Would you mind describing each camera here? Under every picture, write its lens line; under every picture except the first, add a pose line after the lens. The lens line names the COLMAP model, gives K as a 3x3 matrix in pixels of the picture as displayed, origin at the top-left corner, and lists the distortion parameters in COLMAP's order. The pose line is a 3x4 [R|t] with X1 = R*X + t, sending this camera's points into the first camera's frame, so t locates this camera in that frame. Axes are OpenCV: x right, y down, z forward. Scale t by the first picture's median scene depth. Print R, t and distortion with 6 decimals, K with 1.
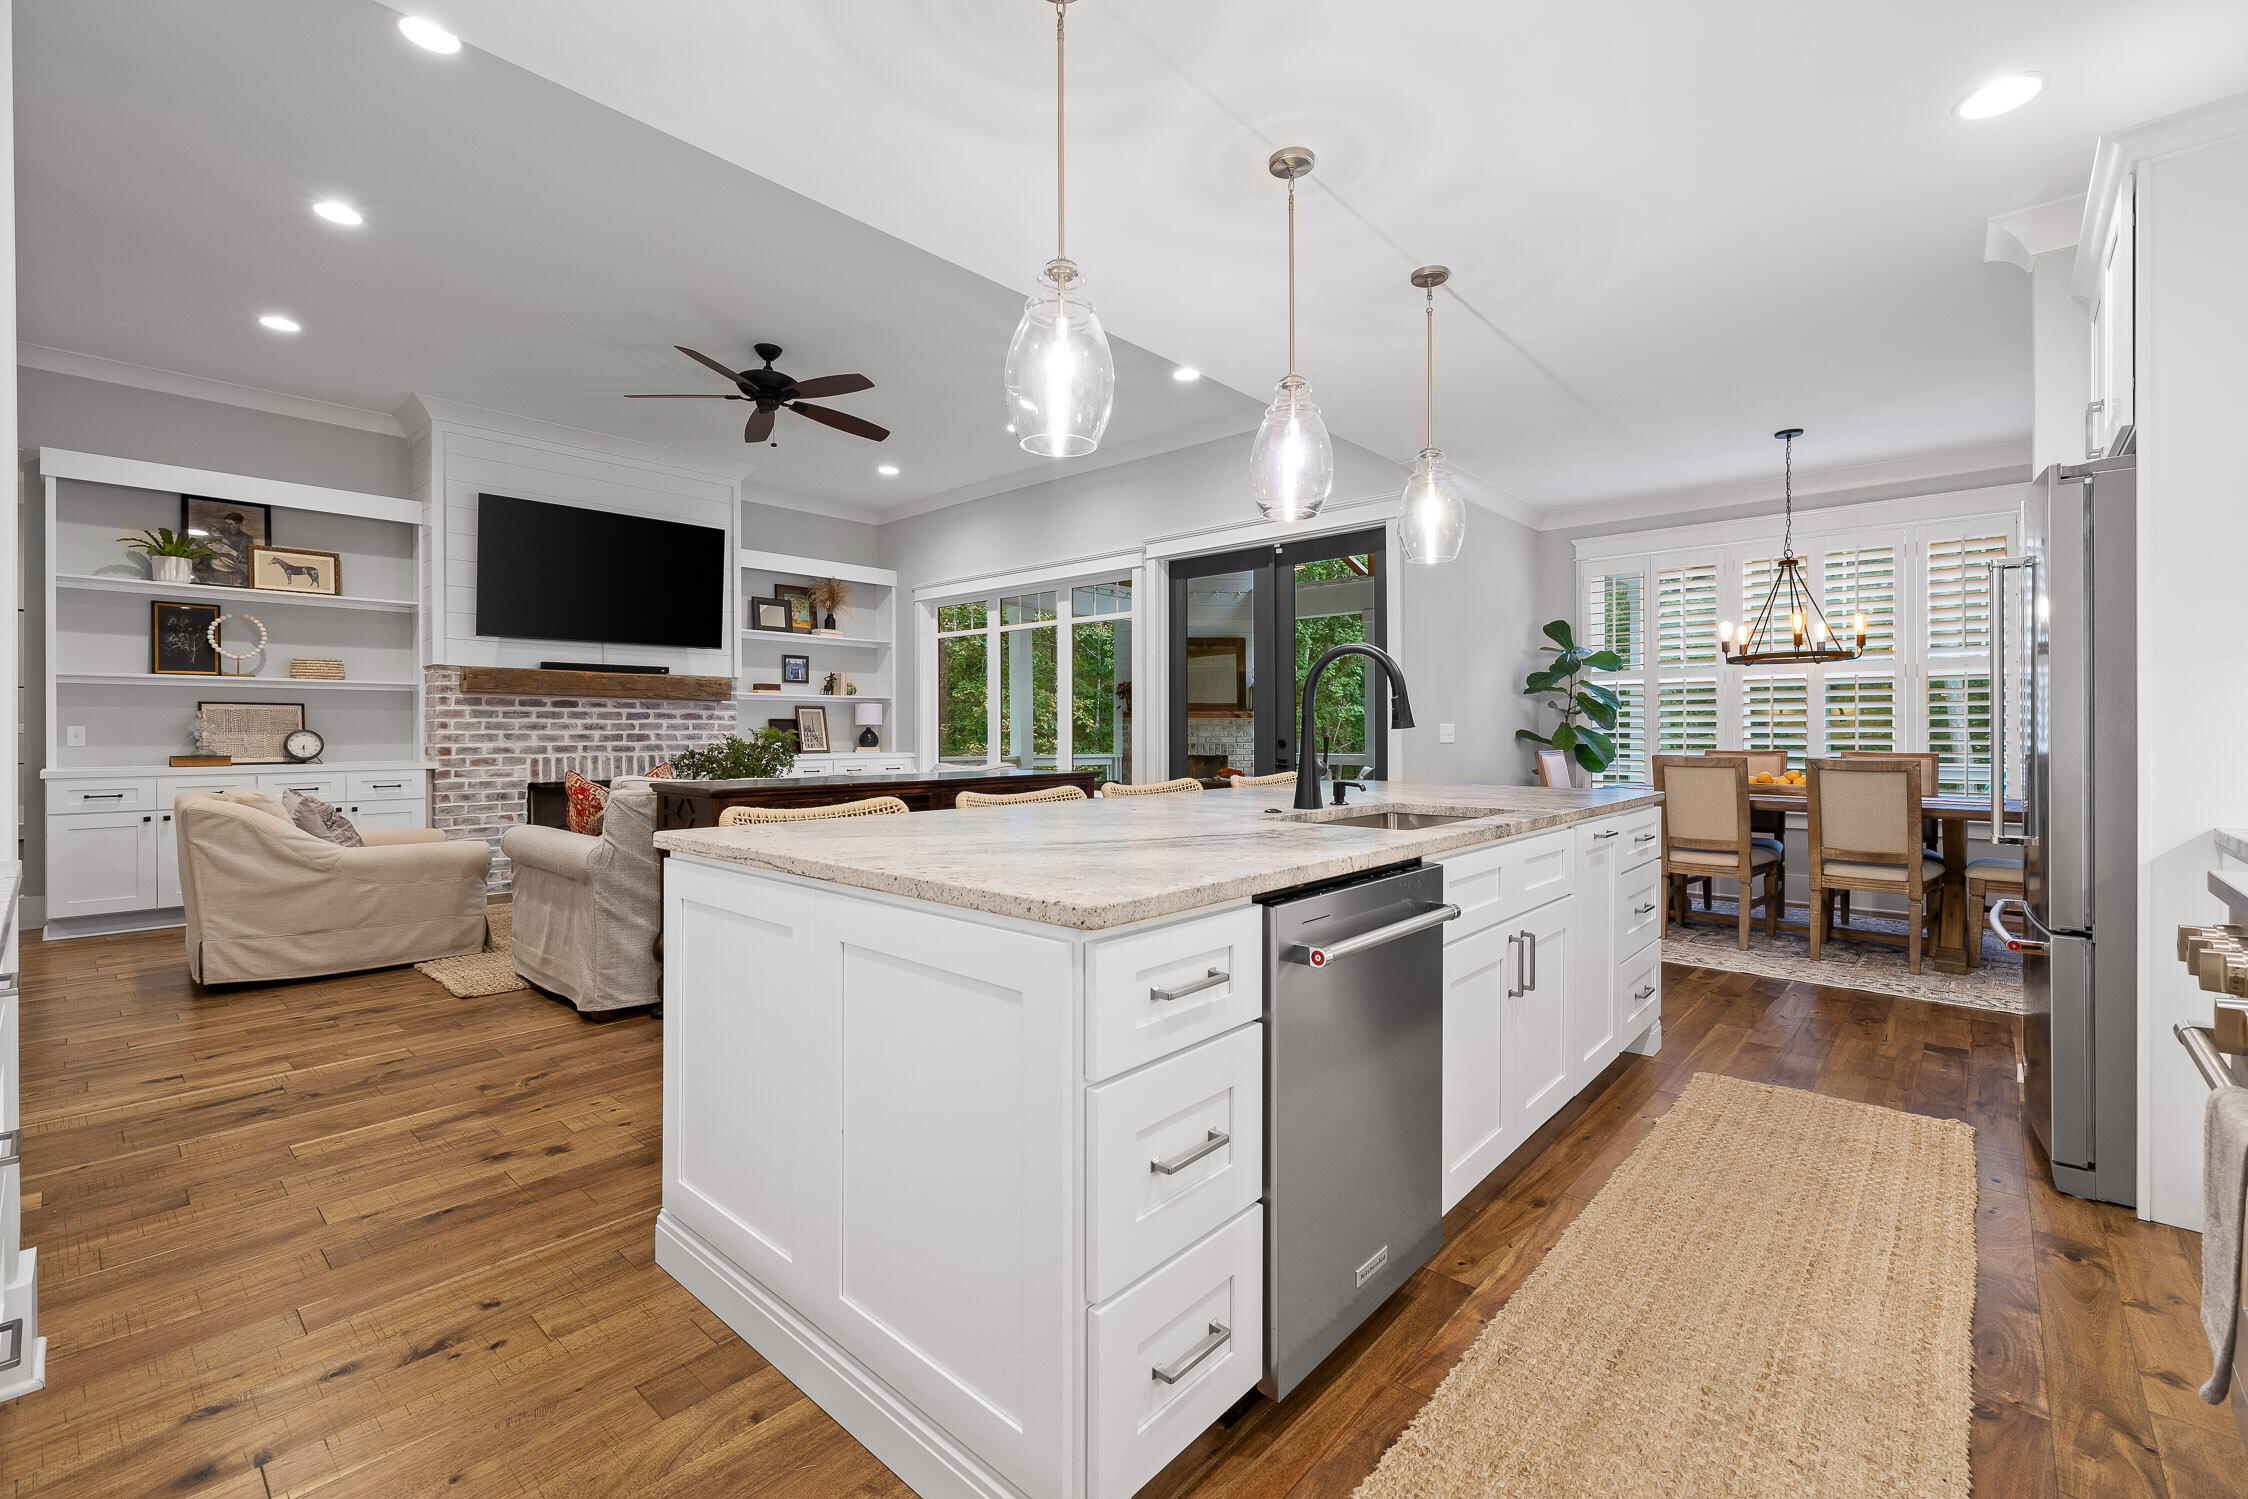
lens RADIAL K [[949.5, 0, 1115.5], [0, 949.5, 734.1], [0, 0, 1]] dist [0.001521, 0.000394]
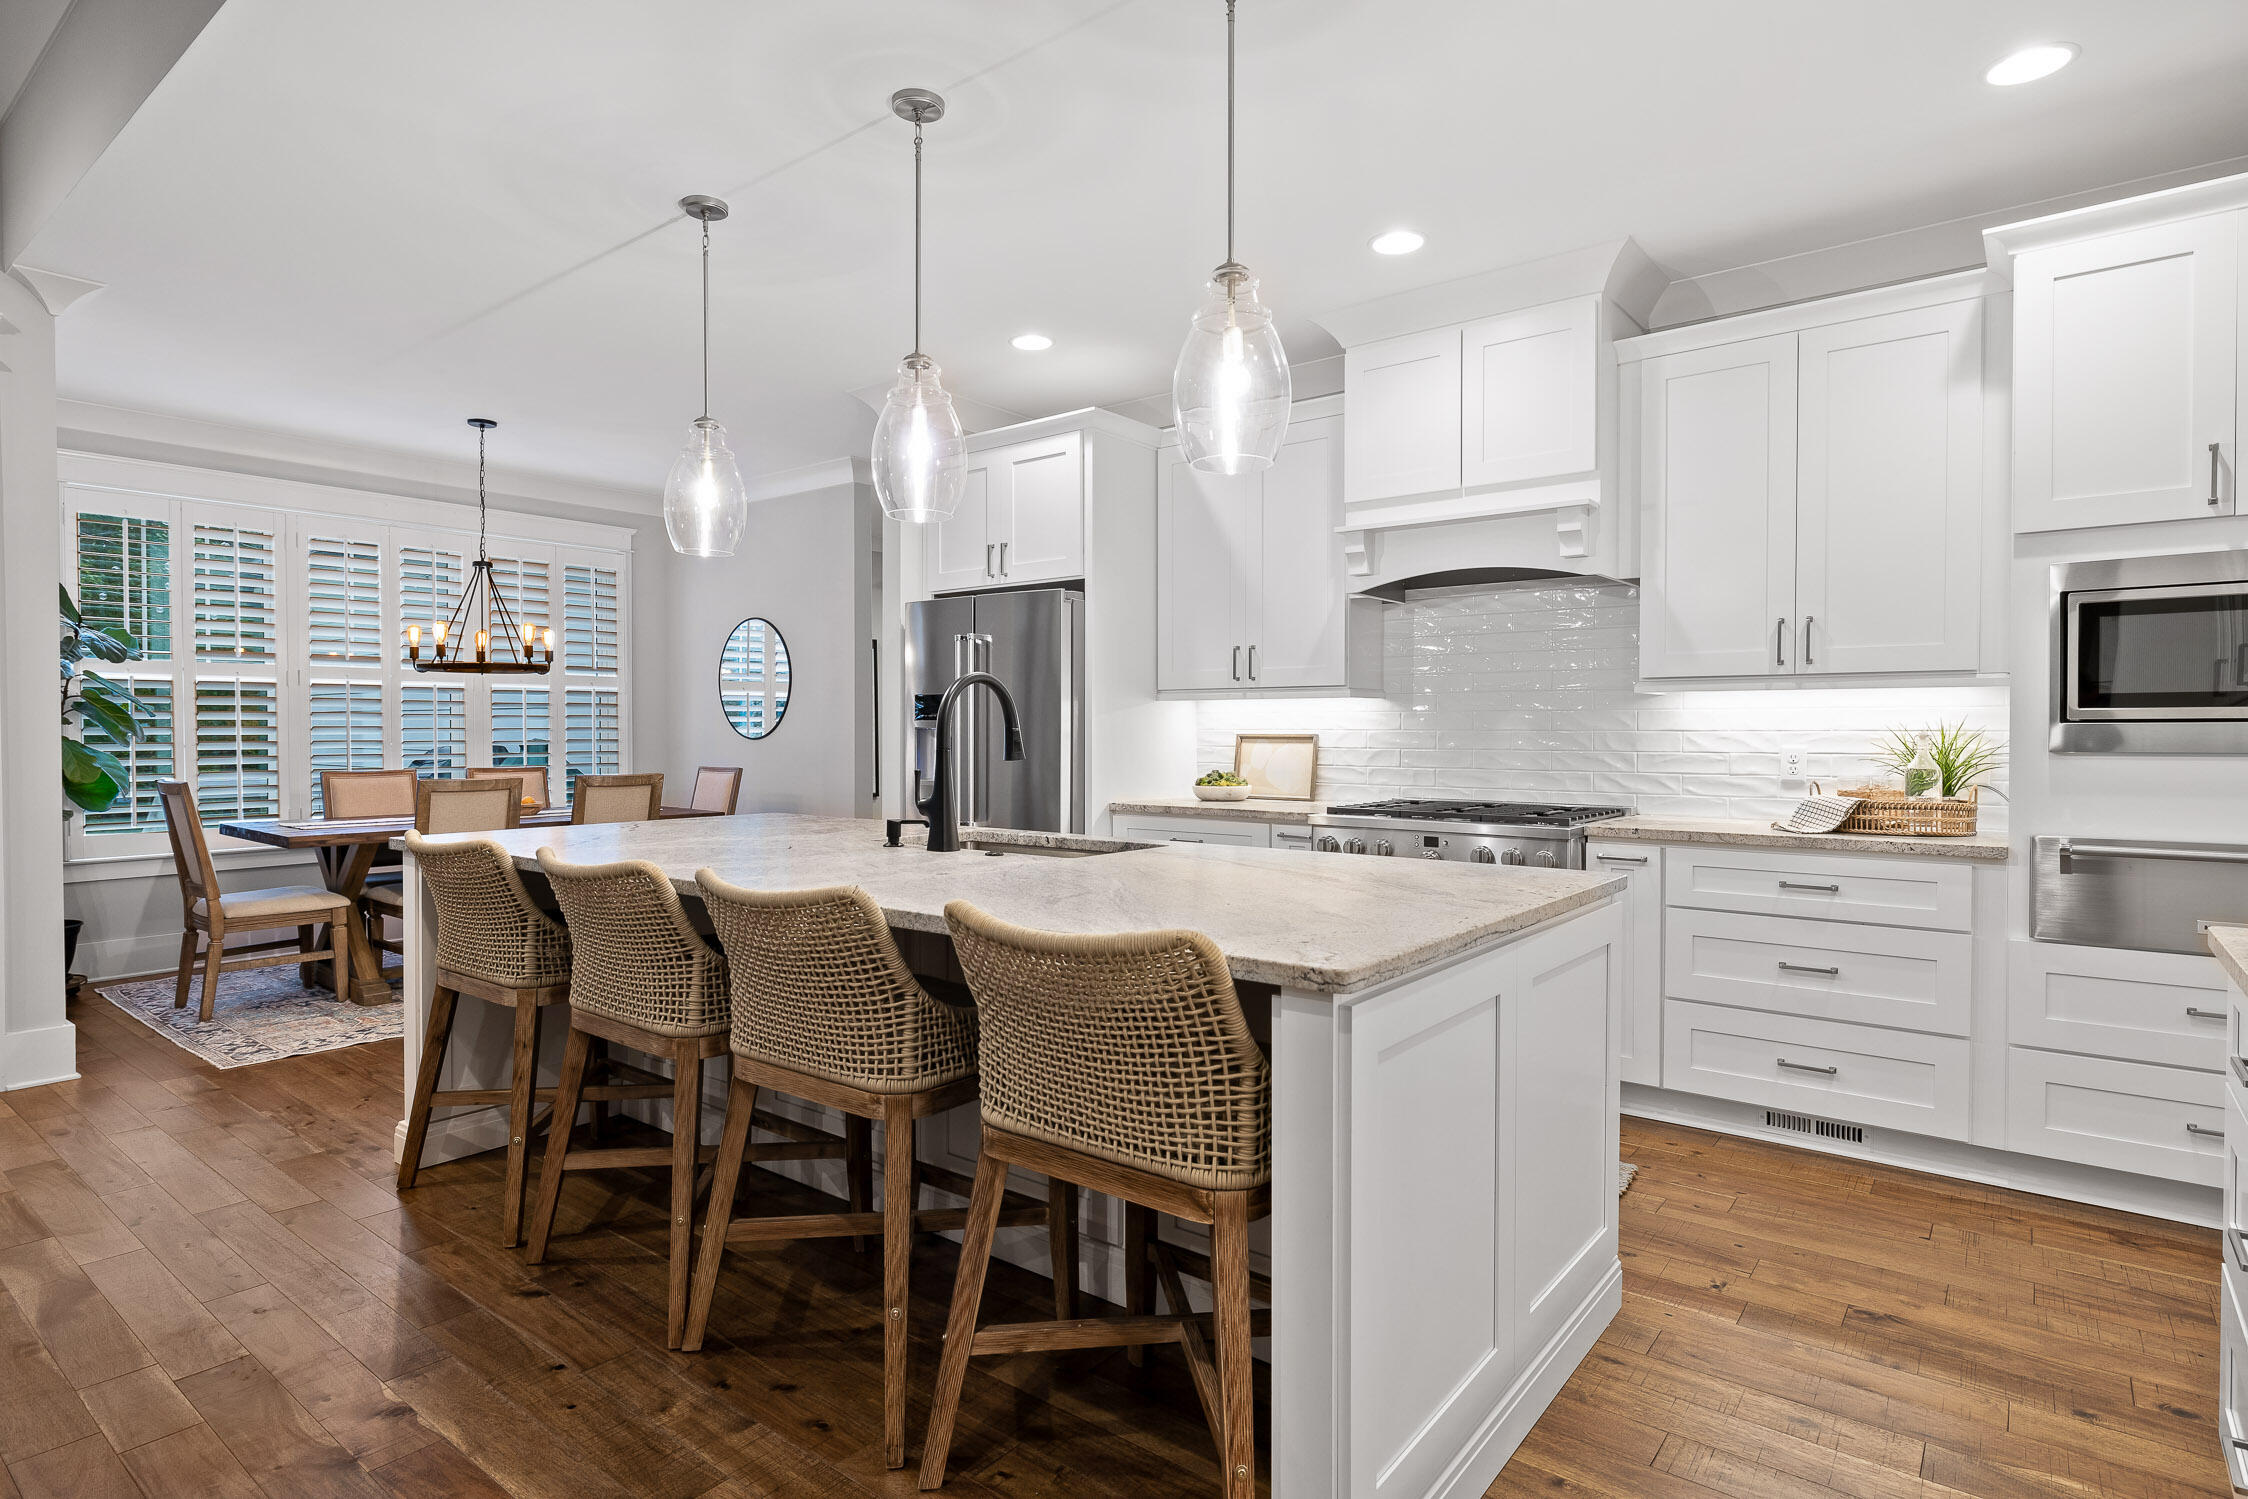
lens RADIAL K [[1175.0, 0, 1124.0], [0, 1175.0, 749.5], [0, 0, 1]] dist [-0.002835, -0.000387]
pose [[-0.066655, -0.016356, 0.997642, -0.369497], [0.004960, 0.999848, 0.016724, -0.013251], [-0.997764, 0.006063, -0.066563, 0.365437]]
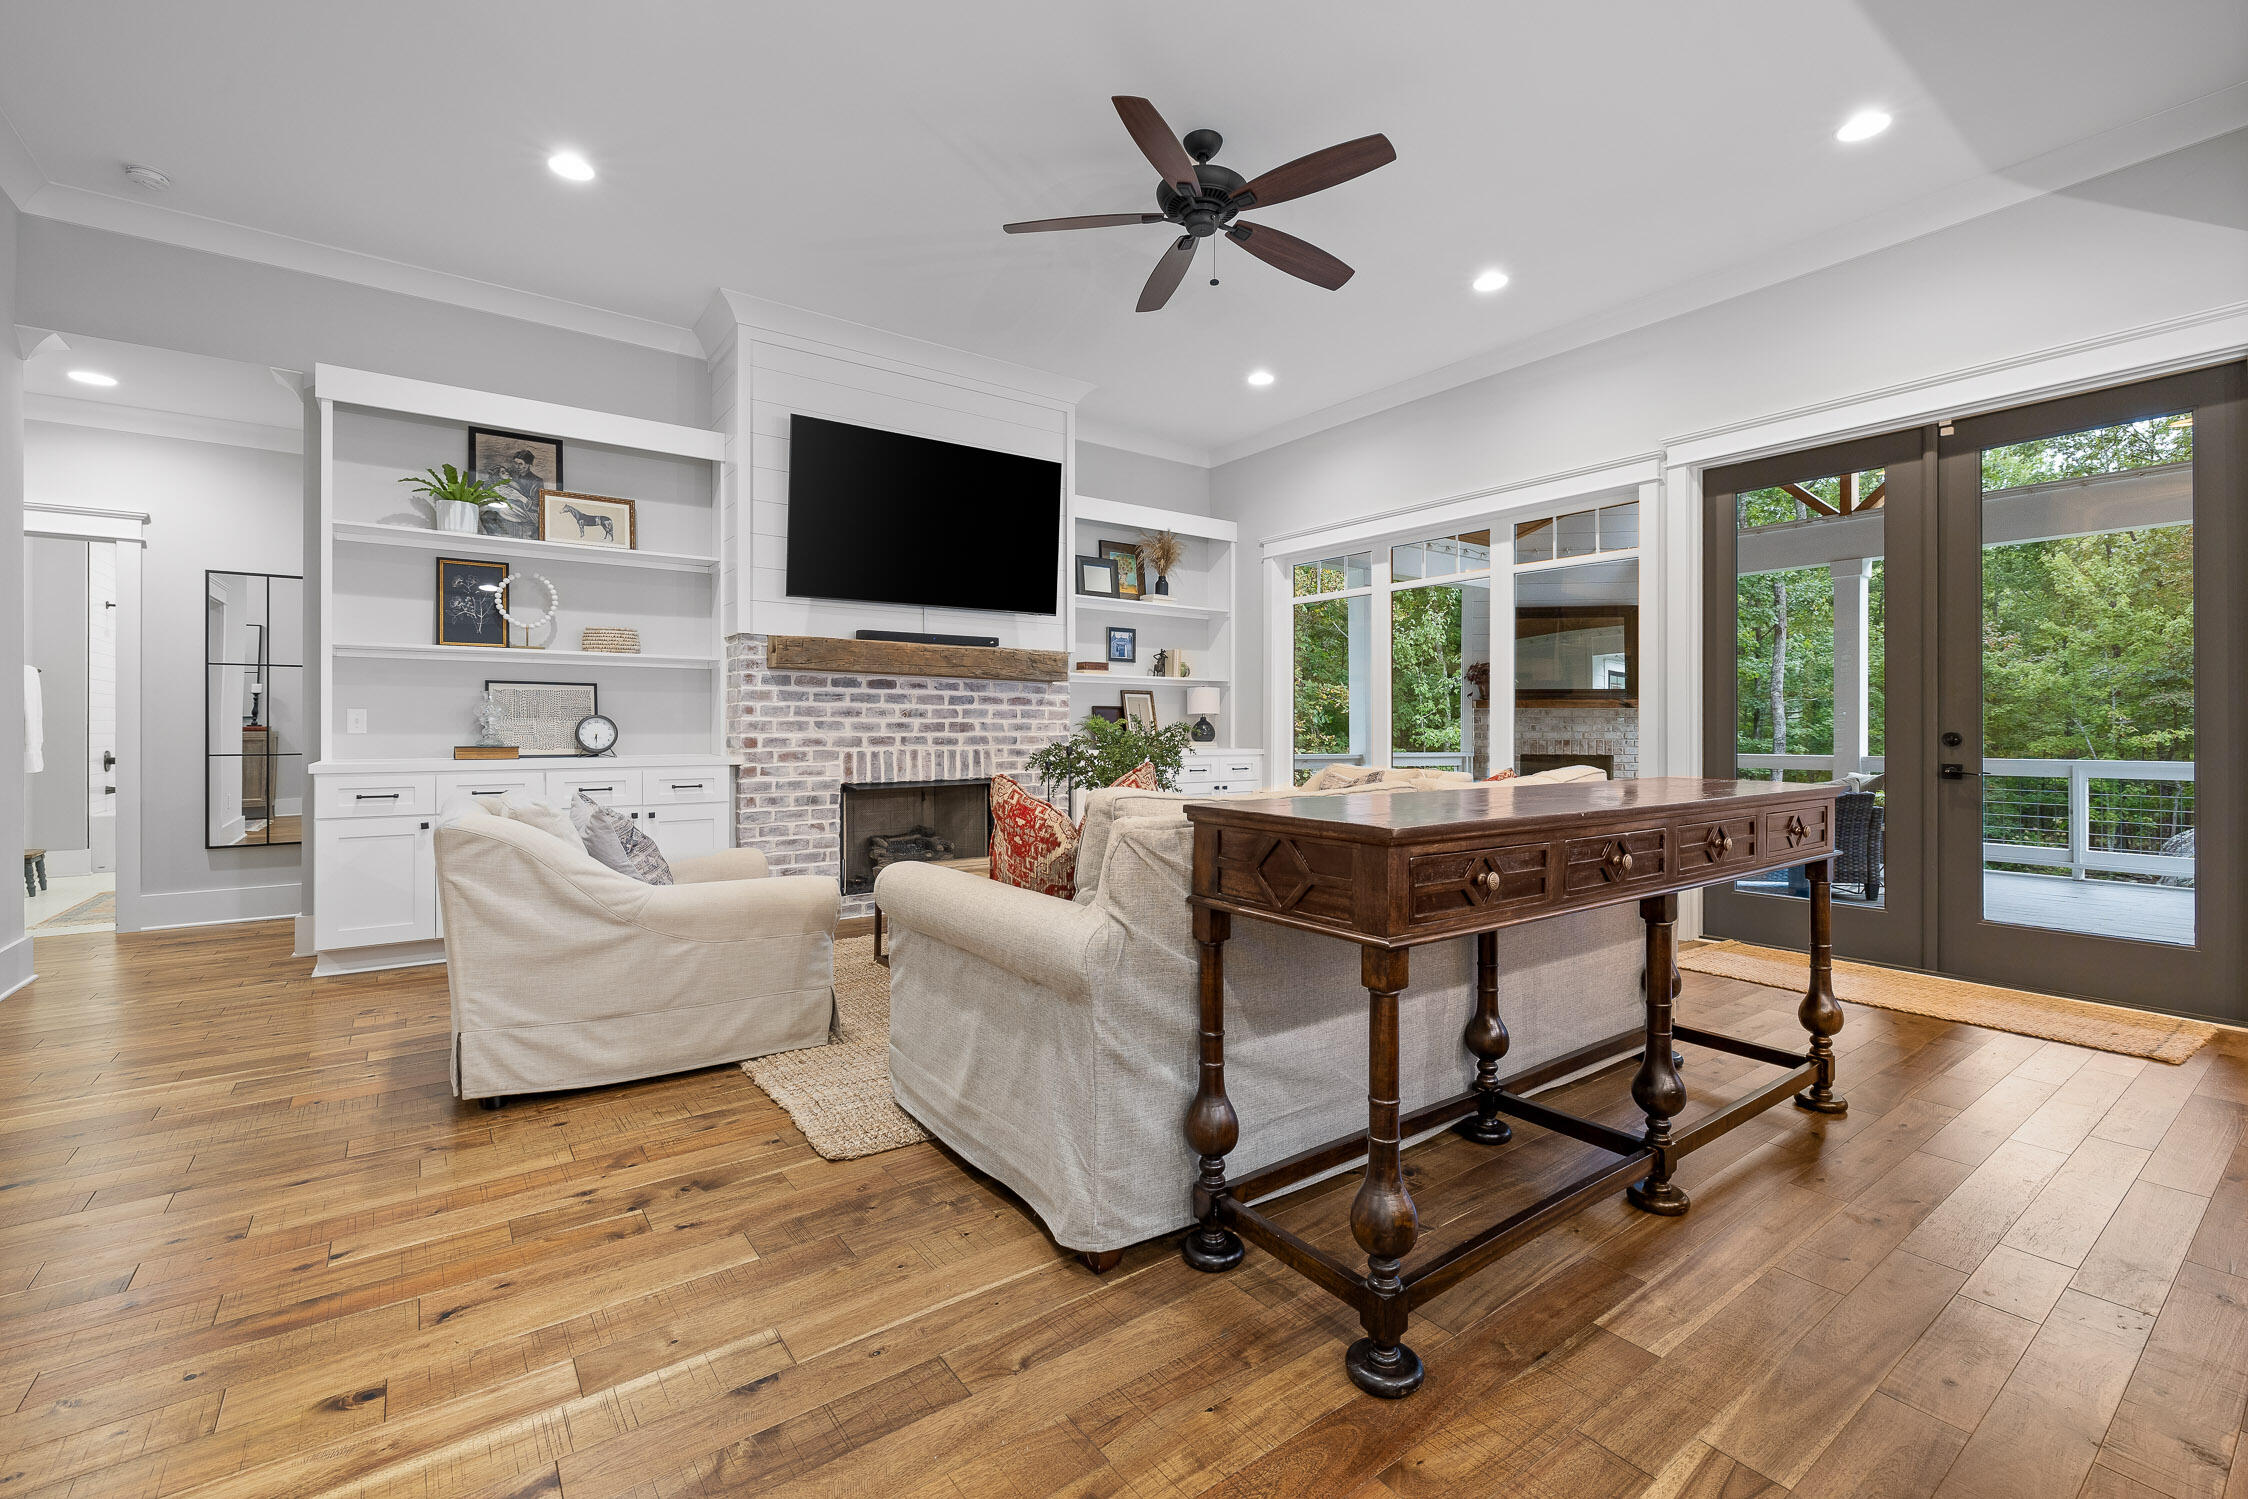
lens RADIAL K [[949.5, 0, 1115.5], [0, 949.5, 734.1], [0, 0, 1]] dist [0.001521, 0.000394]
pose [[0.978877, 0.004331, -0.204406, -0.240874], [-0.003757, 0.999988, 0.003199, 0.007071], [0.204417, -0.002364, 0.978881, 0.280900]]
